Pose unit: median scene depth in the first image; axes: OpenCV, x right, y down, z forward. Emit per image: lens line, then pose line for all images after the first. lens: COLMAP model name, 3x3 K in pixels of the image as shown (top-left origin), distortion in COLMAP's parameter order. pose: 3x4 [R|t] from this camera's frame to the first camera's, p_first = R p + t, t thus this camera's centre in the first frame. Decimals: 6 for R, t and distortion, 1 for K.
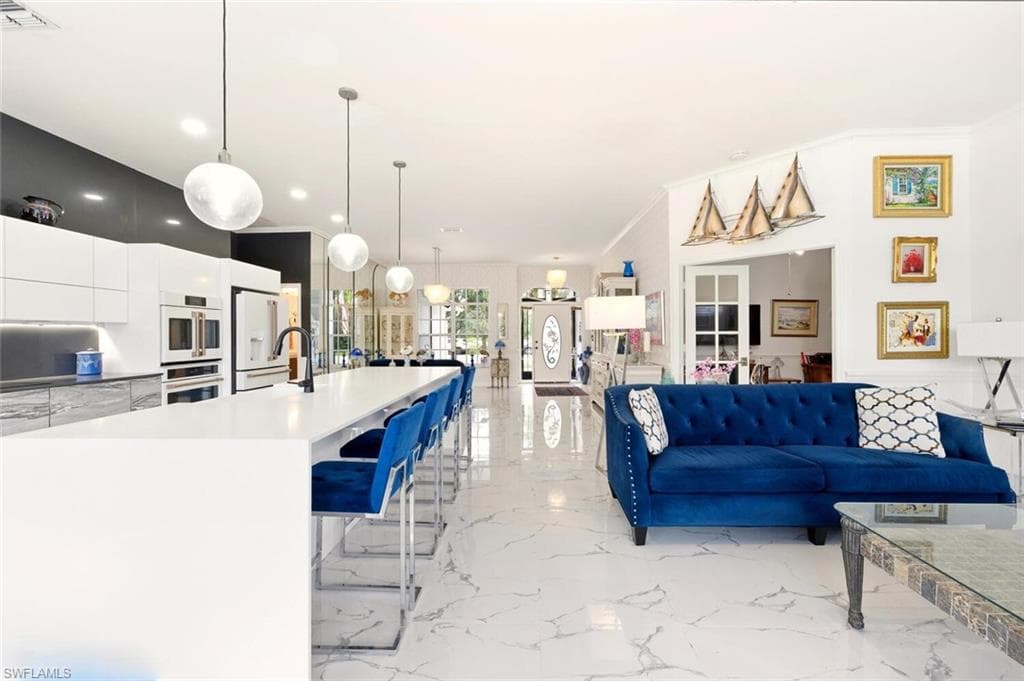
lens RADIAL K [[405.2, 0, 514.1], [0, 405.2, 335.3], [0, 0, 1]] dist [-0.000202, 0.000060]
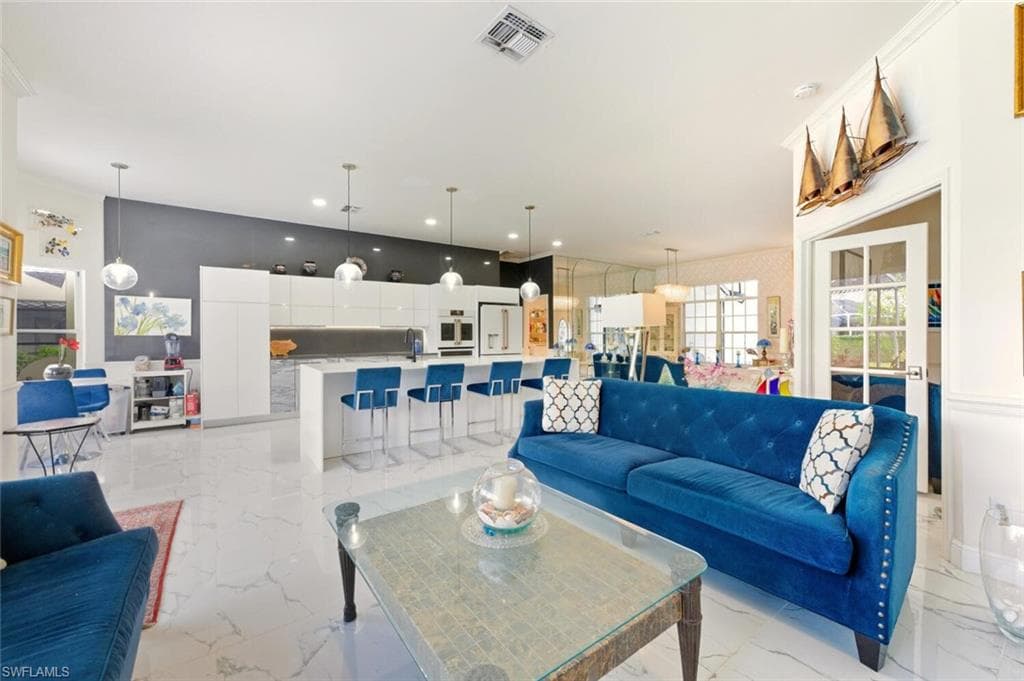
lens RADIAL K [[405.2, 0, 514.1], [0, 405.2, 335.3], [0, 0, 1]] dist [-0.000202, 0.000060]
pose [[0.616332, 0.006196, -0.787462, 0.792752], [-0.000384, 0.999971, 0.007567, -0.001408], [0.787487, -0.004362, 0.616316, 0.114261]]
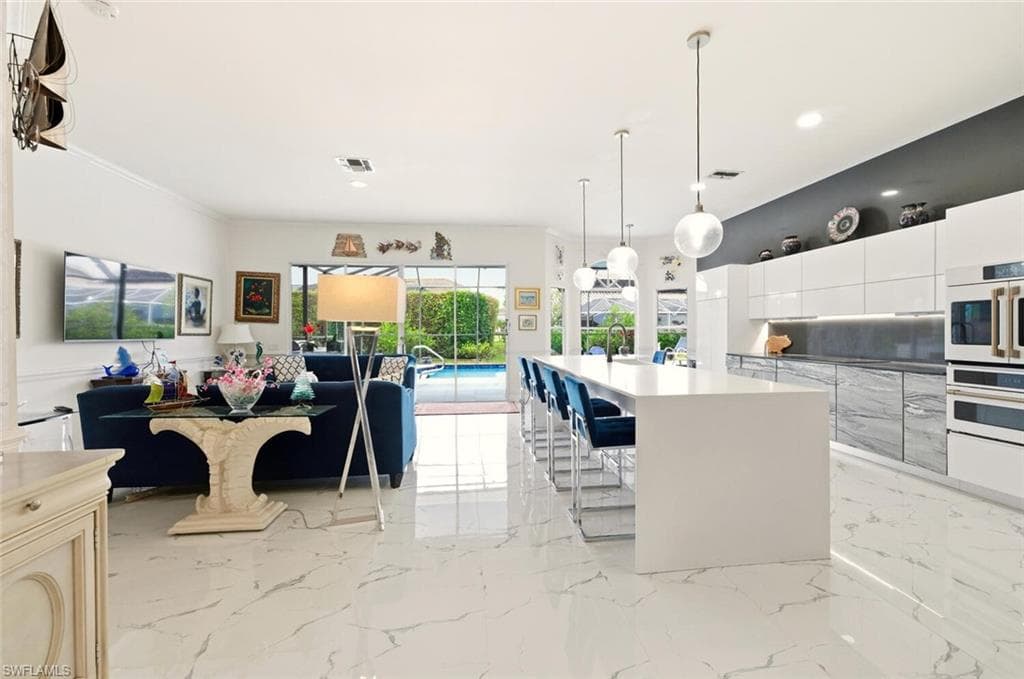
lens RADIAL K [[414.9, 0, 513.2], [0, 414.9, 331.7], [0, 0, 1]] dist [-0.003883, 0.006004]
pose [[-0.988680, 0.011635, -0.149589, 0.085619], [0.010819, 0.999922, 0.006272, -0.000510], [0.149650, 0.004583, -0.988728, 1.618433]]
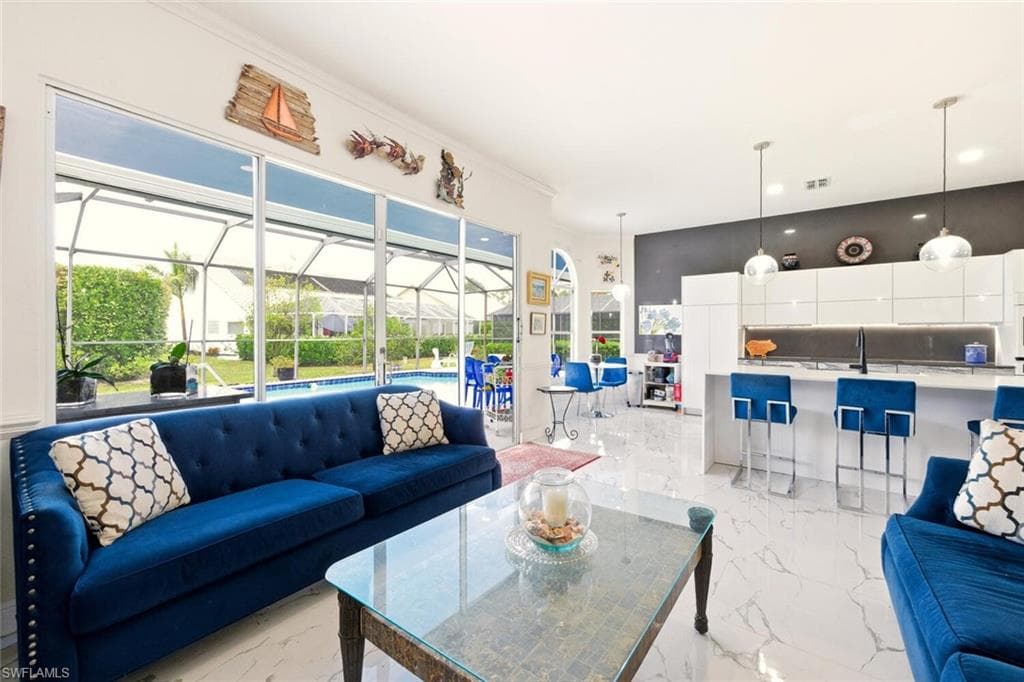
lens RADIAL K [[417.9, 0, 513.8], [0, 417.9, 334.4], [0, 0, 1]] dist [-0.001016, 0.000052]
pose [[-0.571062, 0.005159, -0.820890, 0.817152], [0.001059, 0.999984, 0.005548, -0.002198], [0.820906, 0.002299, -0.571059, 0.509388]]
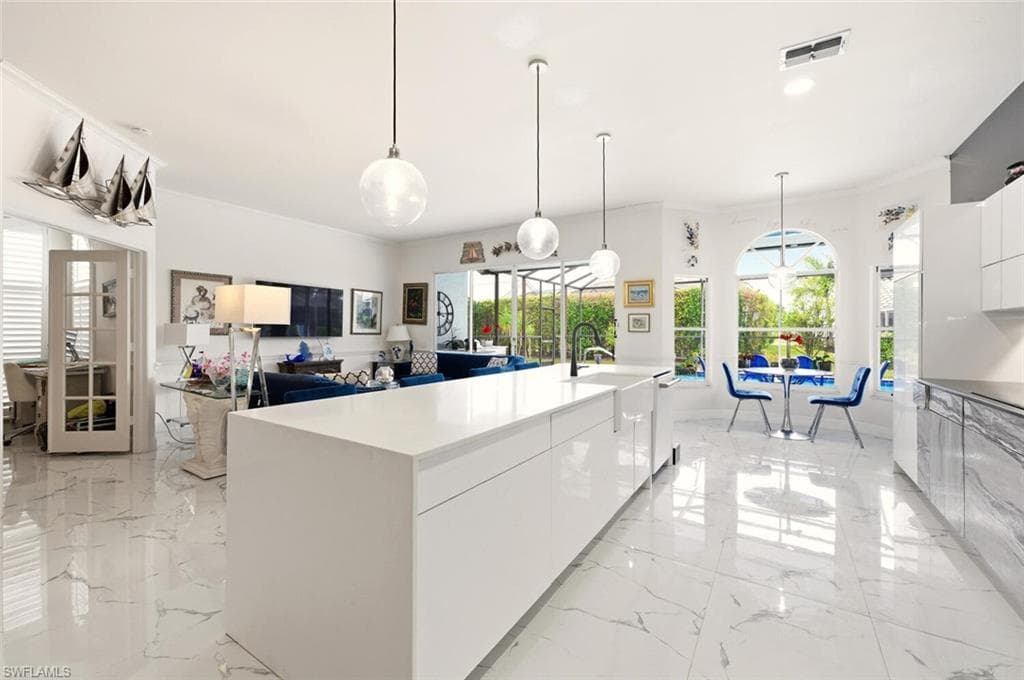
lens RADIAL K [[421.1, 0, 512.0], [0, 421.1, 329.7], [0, 0, 1]] dist [-0.002276, 0.000096]
pose [[-0.858081, 0.007719, 0.513456, -0.617871], [0.004799, 0.999964, -0.007014, 0.004809], [-0.513491, -0.003554, -0.858087, 1.345520]]
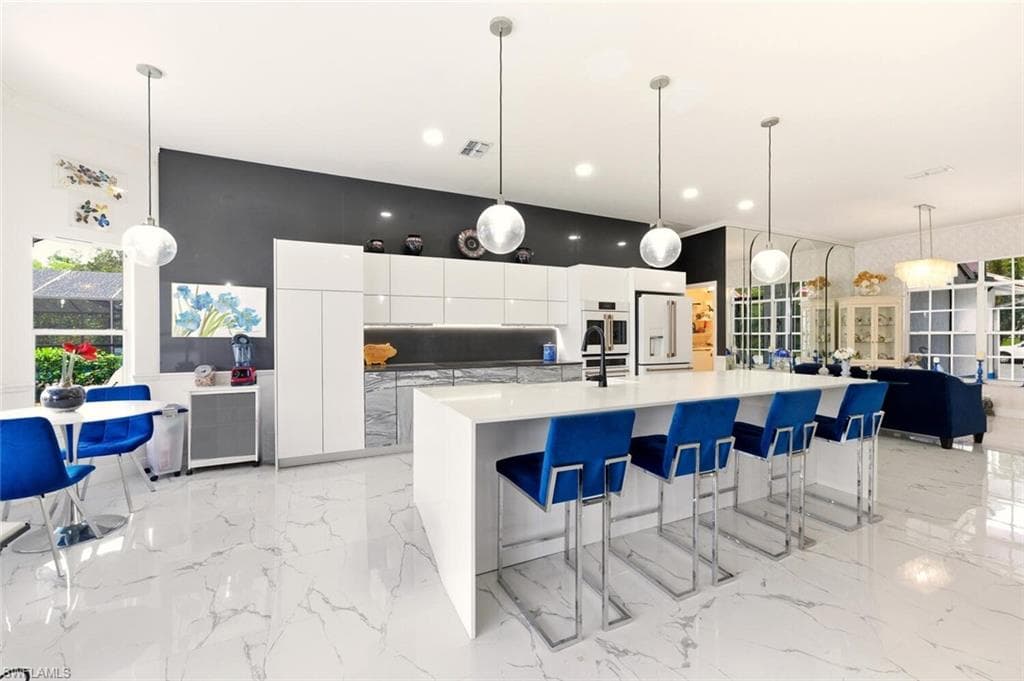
lens RADIAL K [[414.0, 0, 517.1], [0, 414.0, 338.4], [0, 0, 1]] dist [-0.006521, 0.000545]
pose [[0.465805, 0.011925, -0.884807, 0.218873], [-0.000627, 0.999913, 0.013146, -0.001198], [0.884887, -0.005568, 0.465772, 0.175208]]
